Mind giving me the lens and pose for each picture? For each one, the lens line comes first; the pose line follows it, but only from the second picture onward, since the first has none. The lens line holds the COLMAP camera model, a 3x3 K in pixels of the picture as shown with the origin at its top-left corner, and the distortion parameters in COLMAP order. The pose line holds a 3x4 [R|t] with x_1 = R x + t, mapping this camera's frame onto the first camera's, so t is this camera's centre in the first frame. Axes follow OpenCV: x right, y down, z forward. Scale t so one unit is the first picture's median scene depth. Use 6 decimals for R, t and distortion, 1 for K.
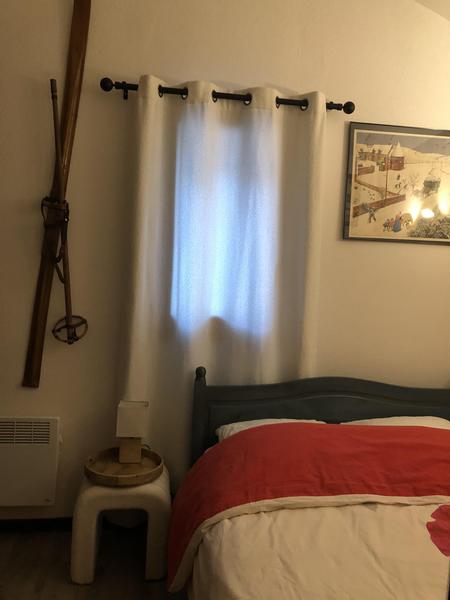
lens RADIAL K [[494.5, 0, 225.0], [0, 494.5, 300.0], [0, 0, 1]] dist [0.007981, 0.003408]
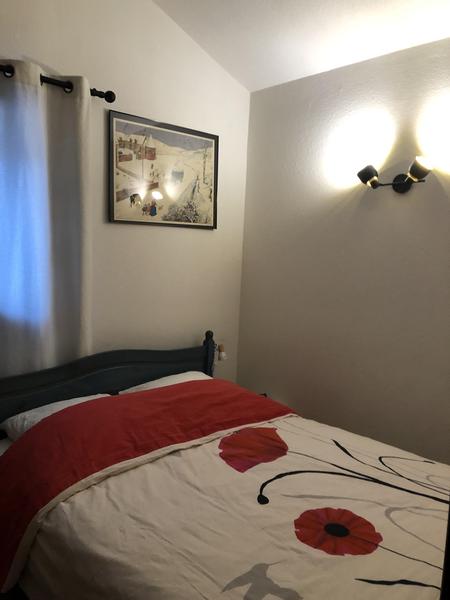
lens RADIAL K [[485.0, 0, 224.9], [0, 485.0, 307.2], [0, 0, 1]] dist [-0.004305, -0.010572]
pose [[0.812672, -0.093516, 0.575169, -0.186536], [0.053025, 0.994811, 0.086825, -0.019806], [-0.580304, -0.040062, 0.813414, 0.004300]]
